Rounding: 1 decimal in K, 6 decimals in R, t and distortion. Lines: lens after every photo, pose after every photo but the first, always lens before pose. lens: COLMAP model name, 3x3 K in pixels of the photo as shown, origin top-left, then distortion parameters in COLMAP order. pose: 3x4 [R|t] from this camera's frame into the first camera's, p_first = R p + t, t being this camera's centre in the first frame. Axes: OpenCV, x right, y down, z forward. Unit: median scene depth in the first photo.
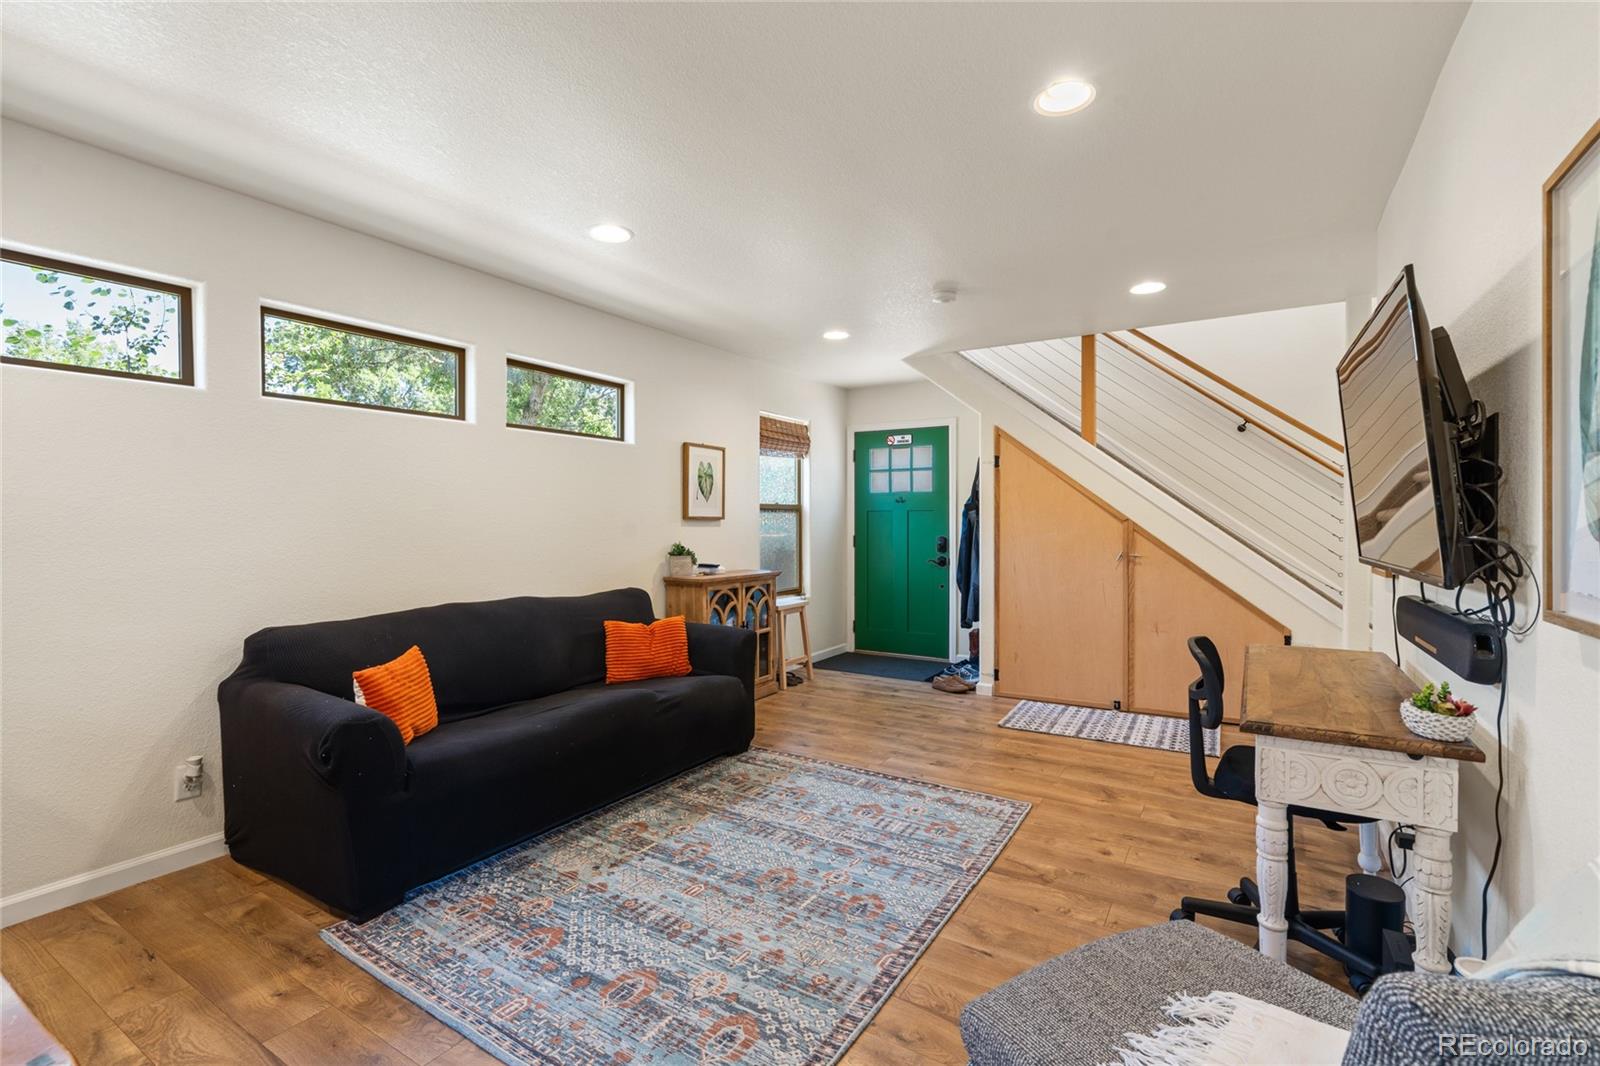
lens RADIAL K [[725.6, 0, 801.8], [0, 725.6, 526.5], [0, 0, 1]] dist [-0.003807, 0.001176]
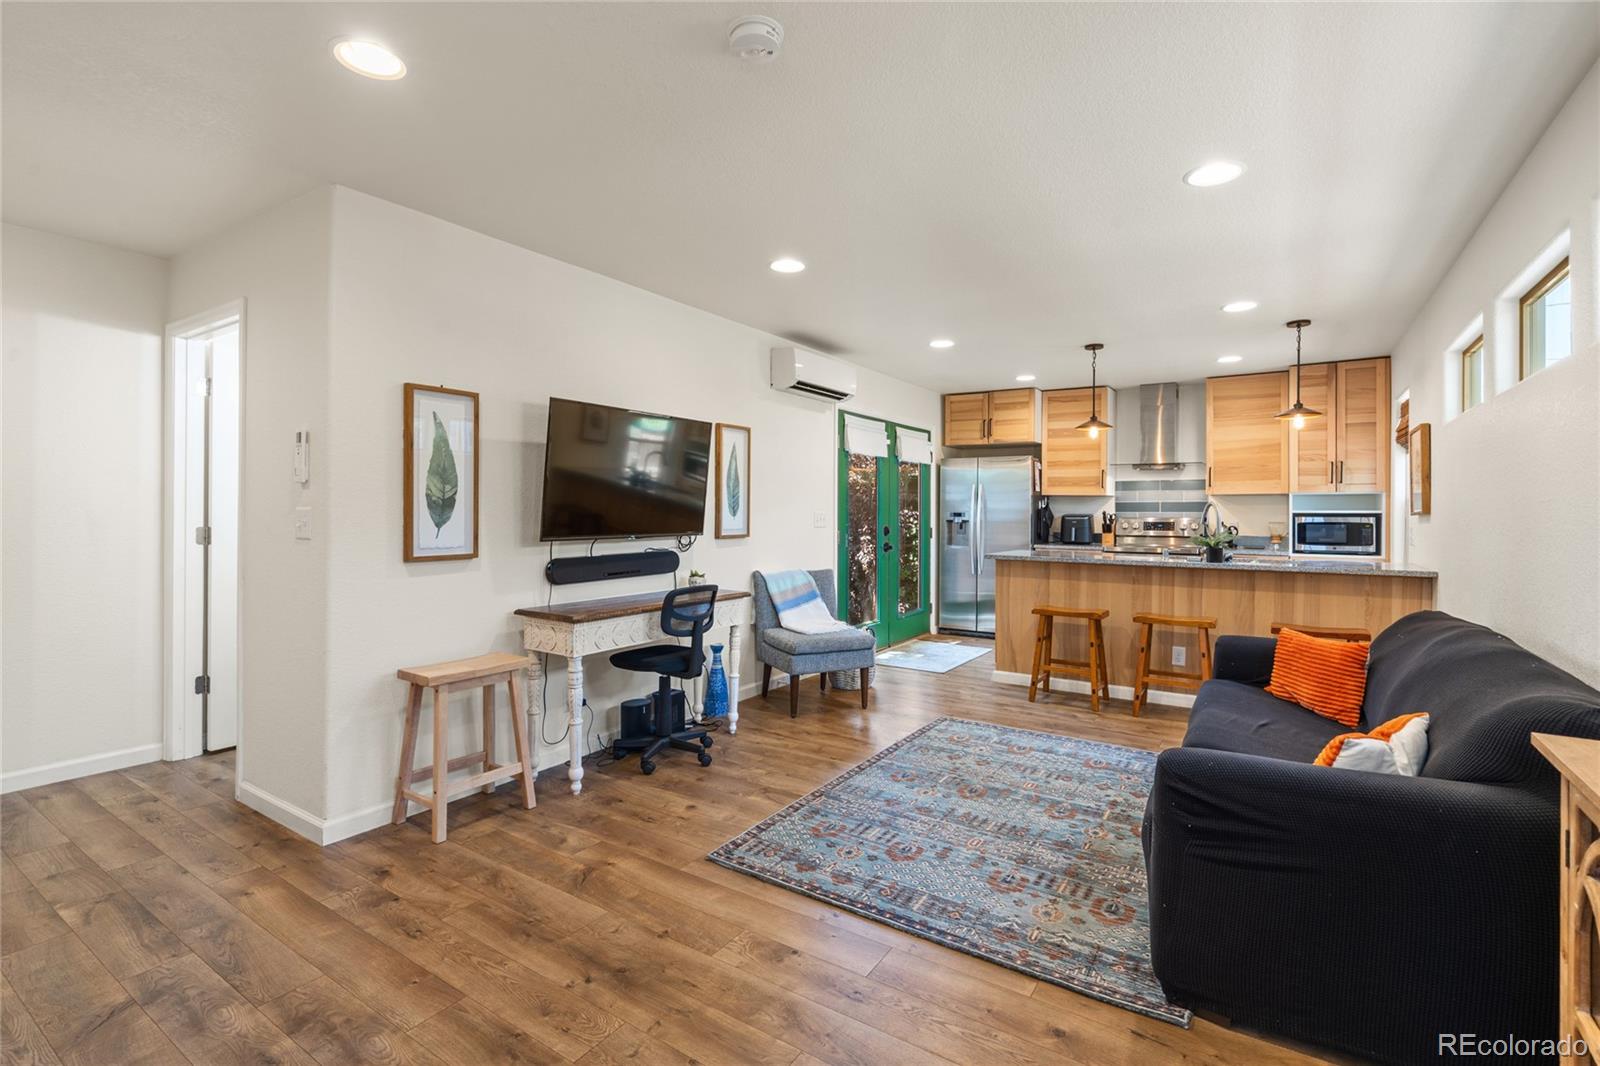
lens RADIAL K [[725.6, 0, 811.2], [0, 725.6, 510.8], [0, 0, 1]] dist [-0.003807, 0.001176]
pose [[-0.999855, -0.005029, 0.016266, 0.198150], [-0.004893, 0.999953, 0.008378, -0.018562], [-0.016307, 0.008297, -0.999833, 1.934042]]
